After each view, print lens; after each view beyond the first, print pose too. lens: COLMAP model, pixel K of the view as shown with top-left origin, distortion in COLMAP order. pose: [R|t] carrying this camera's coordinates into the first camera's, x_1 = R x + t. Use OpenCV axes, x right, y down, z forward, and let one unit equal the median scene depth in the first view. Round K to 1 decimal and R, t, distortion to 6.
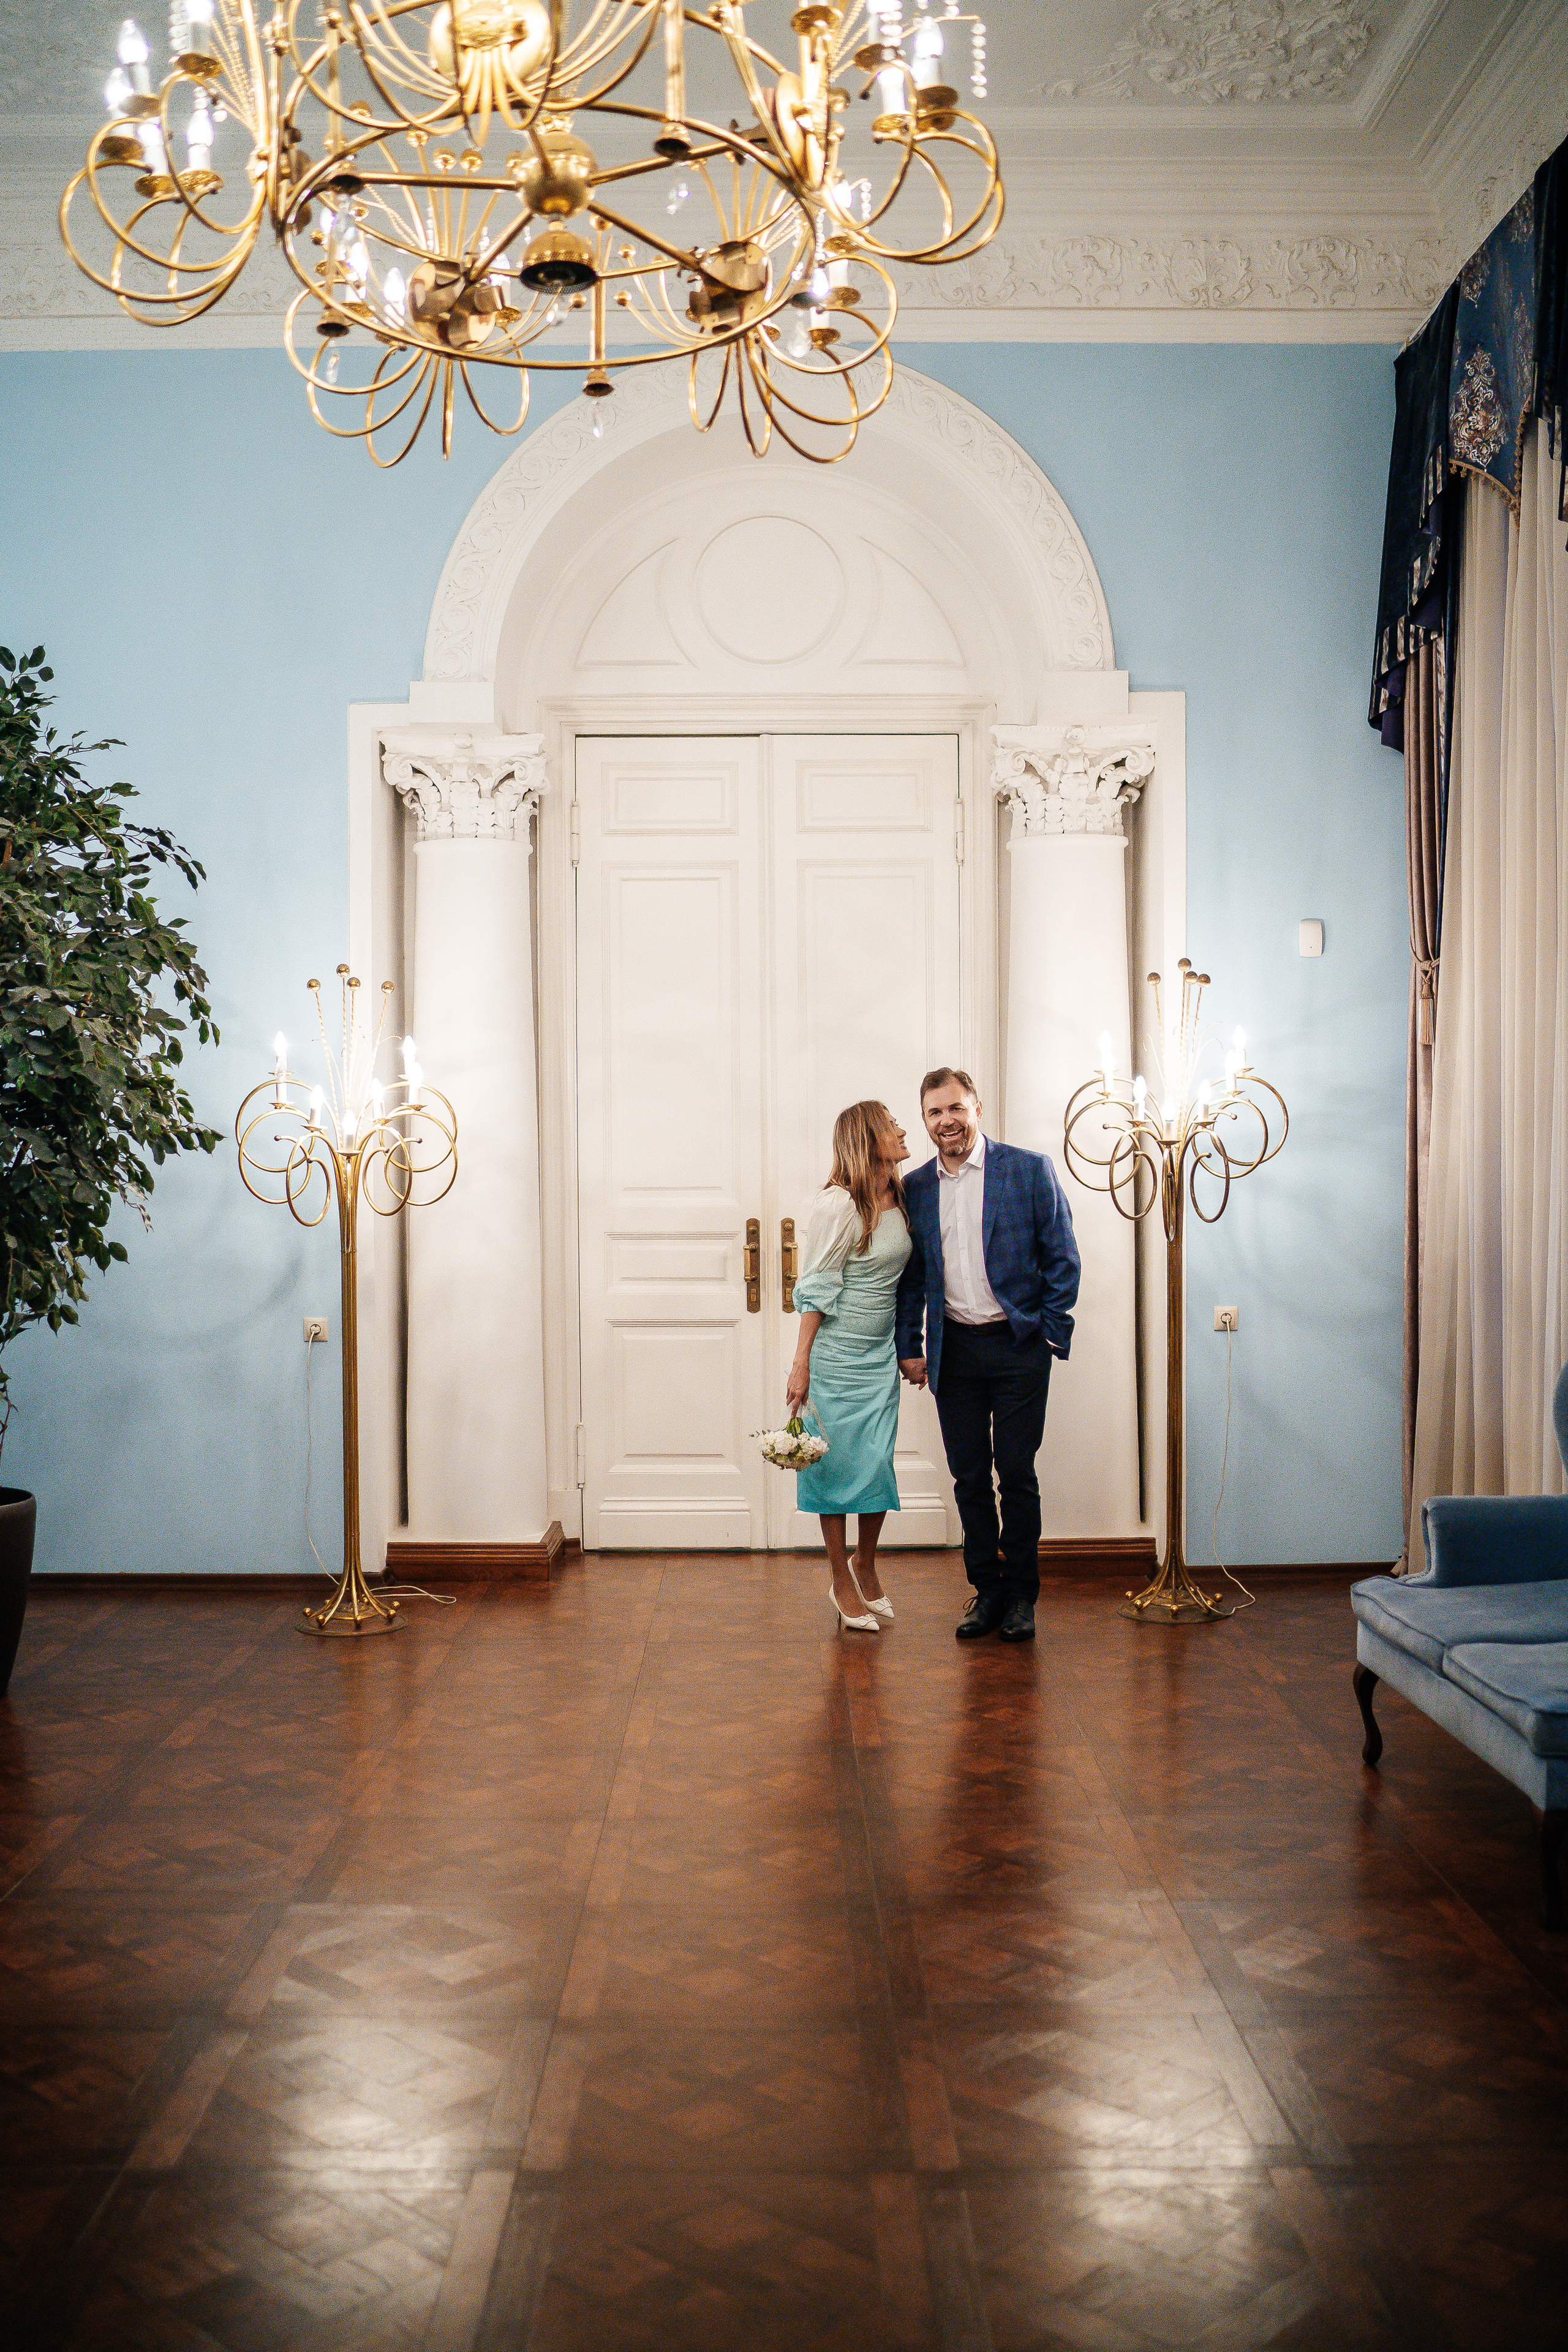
lens RADIAL K [[2674.8, 0, 716.4], [0, 2674.8, 1216.9], [0, 0, 1]] dist [-0.103476, 0.186313]
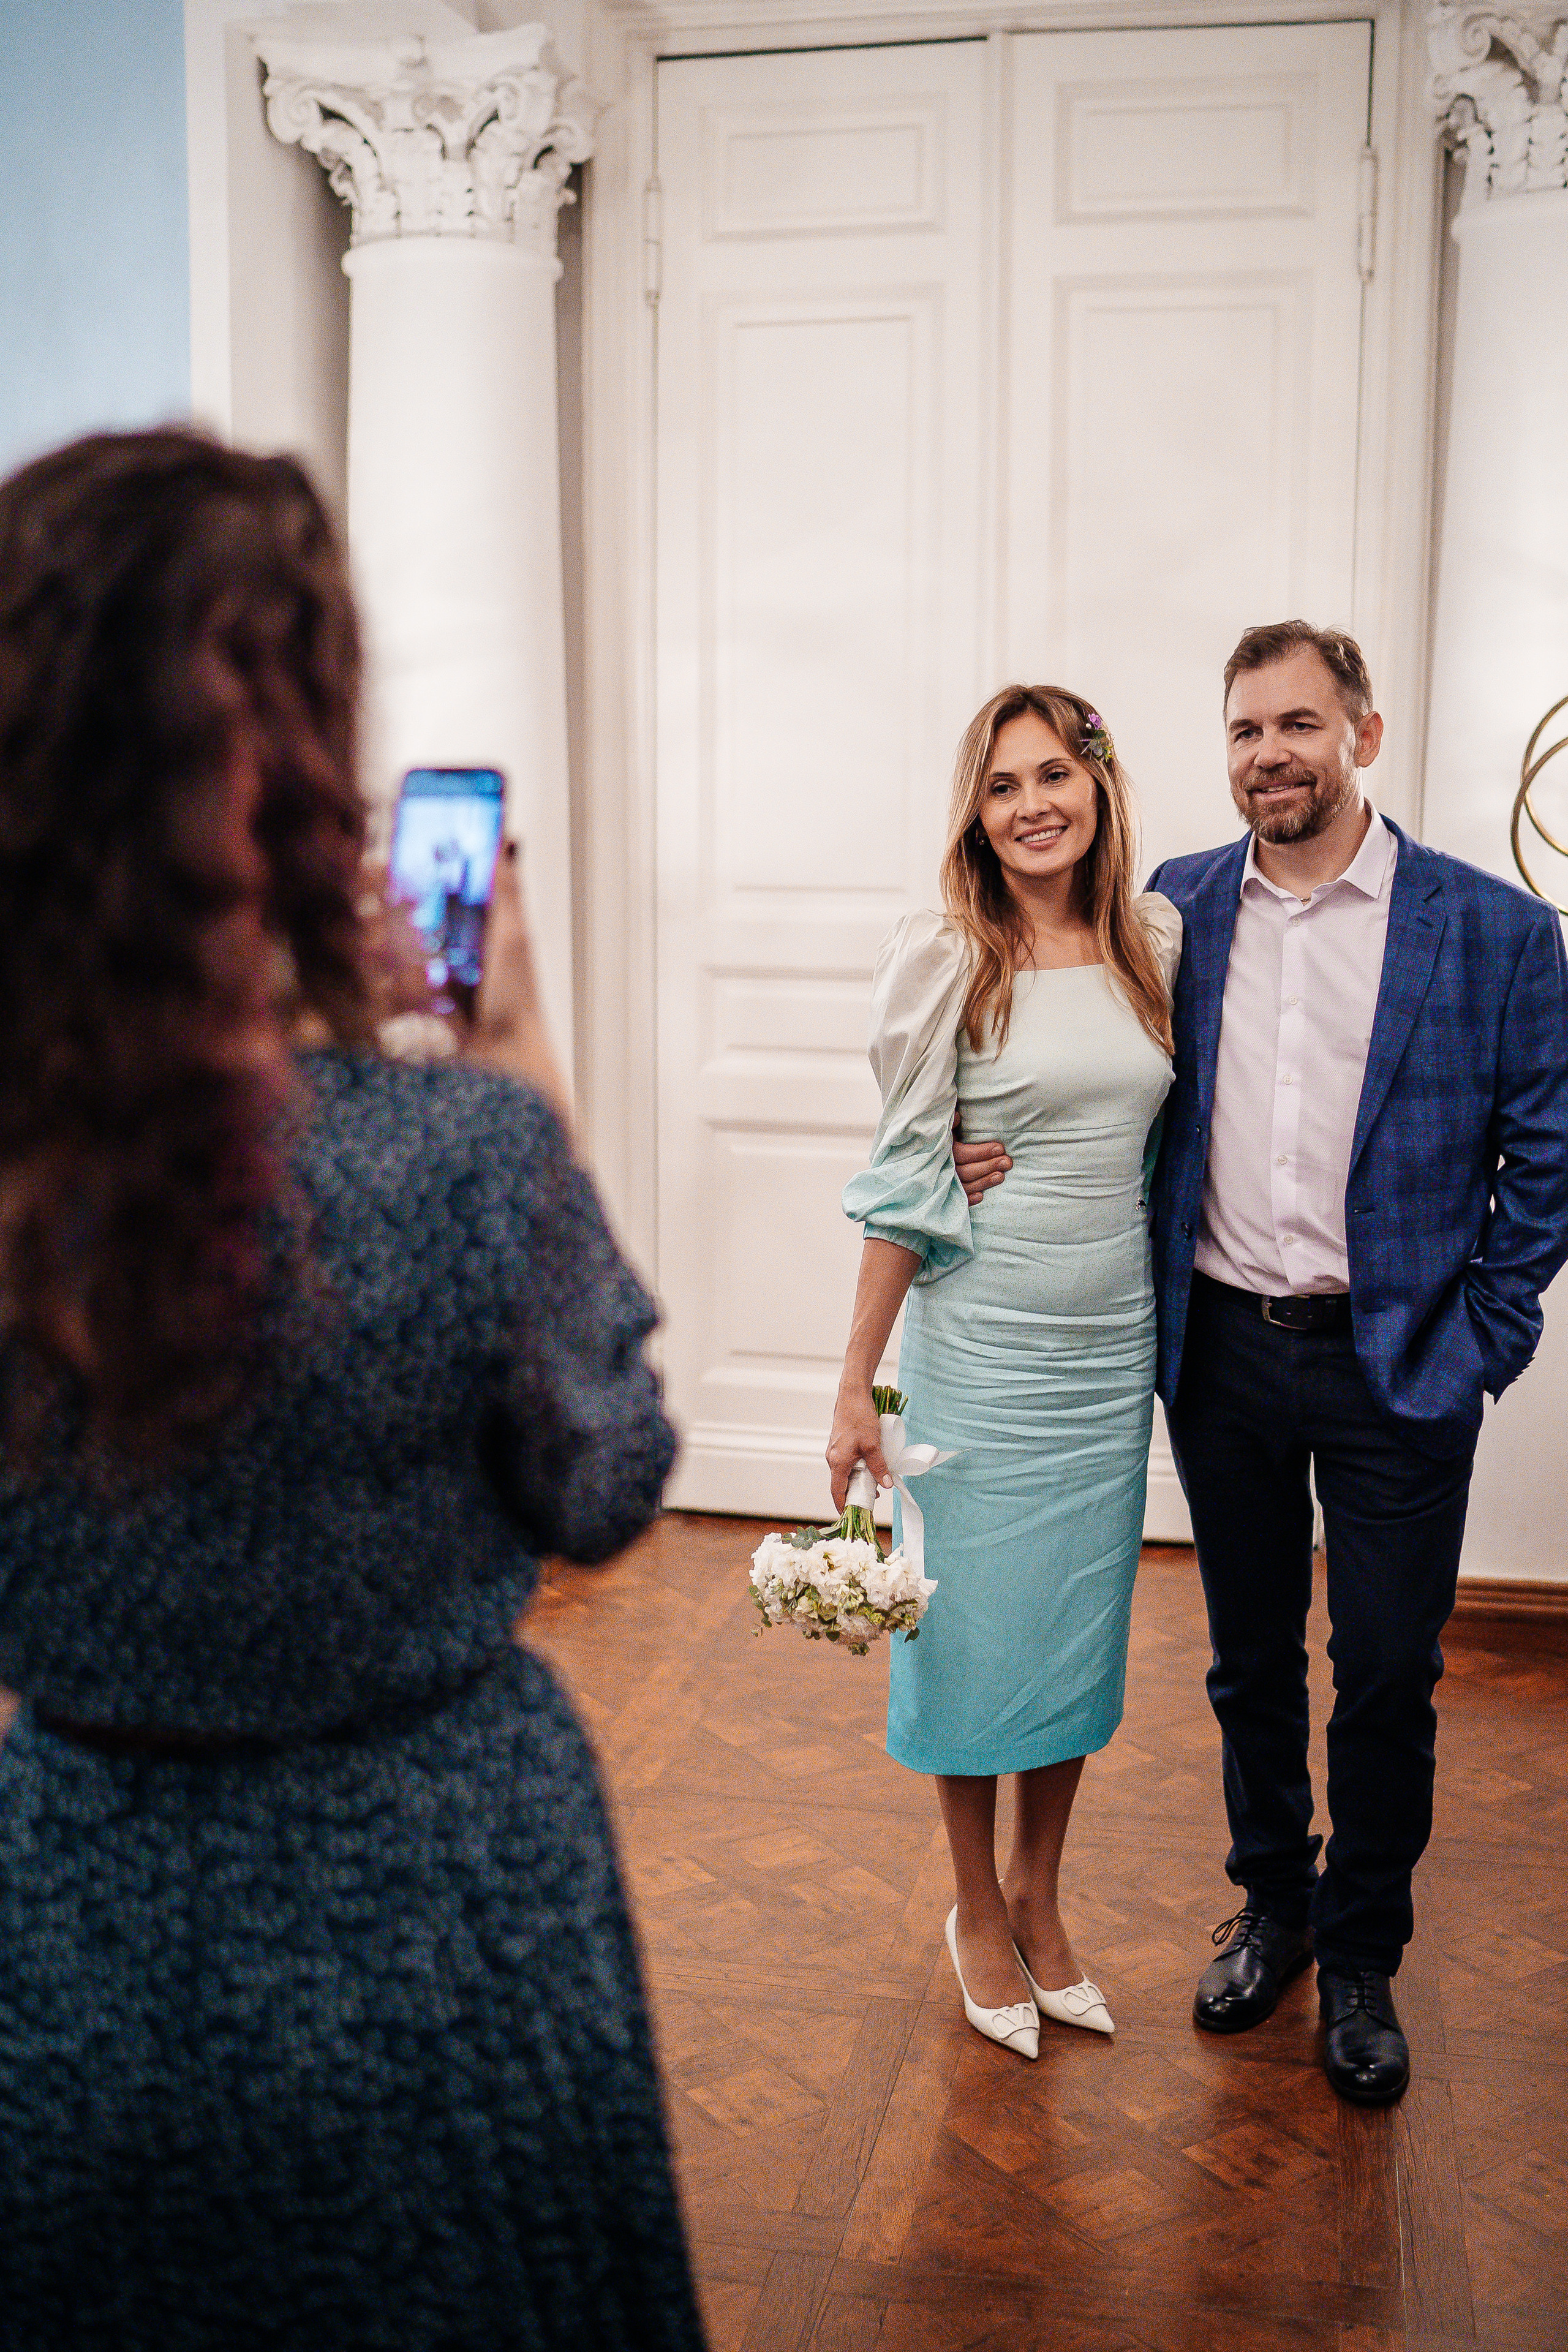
lens RADIAL K [[2674.8, 0, 716.4], [0, 2674.8, 1216.9], [0, 0, 1]] dist [-0.103476, 0.186313]
pose [[0.974245, 0.044726, -0.221012, 0.112488], [-0.017541, 0.992194, 0.123464, -0.013838], [0.224809, -0.116408, 0.967424, 0.562701]]
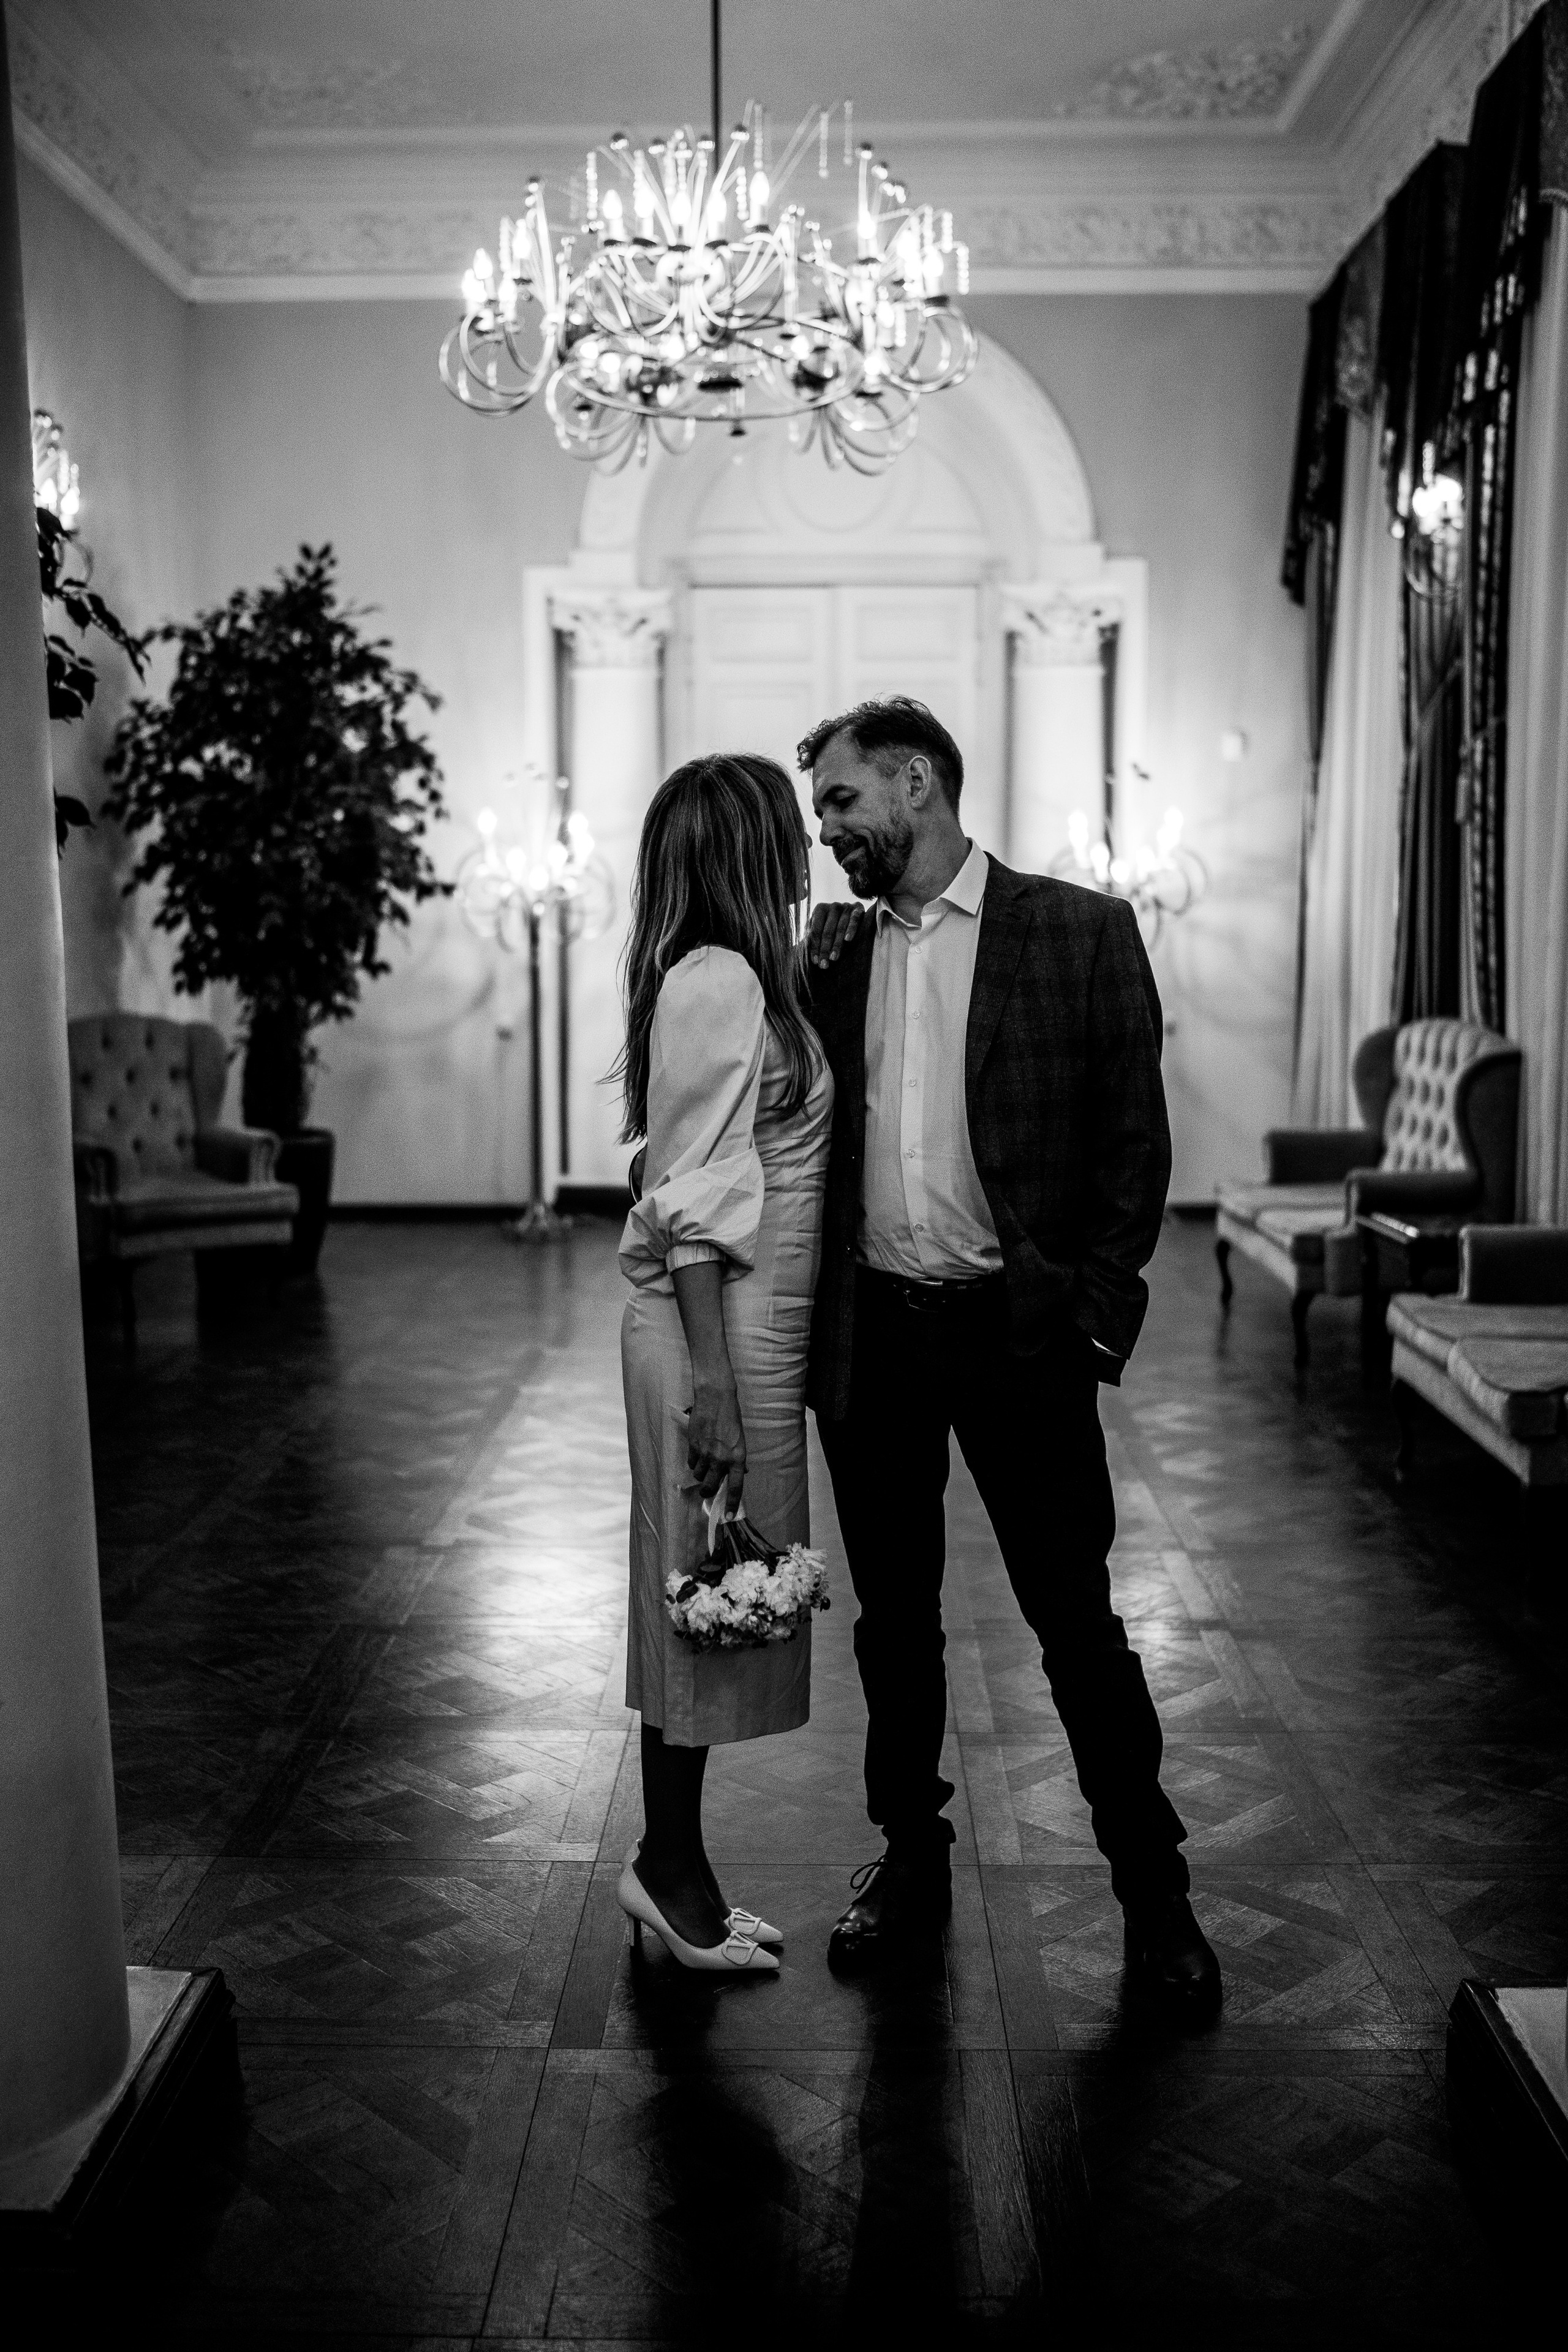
lens RADIAL K [[2673.0, 0, 739.1], [0, 2673.0, 1227.1], [0, 0, 1]] dist [-0.110976, 0.206034]
pose [[0.999902, 0.005617, -0.012840, -0.012545], [-0.004382, 0.995540, 0.094243, 0.016154], [0.013312, -0.094178, 0.995466, -0.443447]]
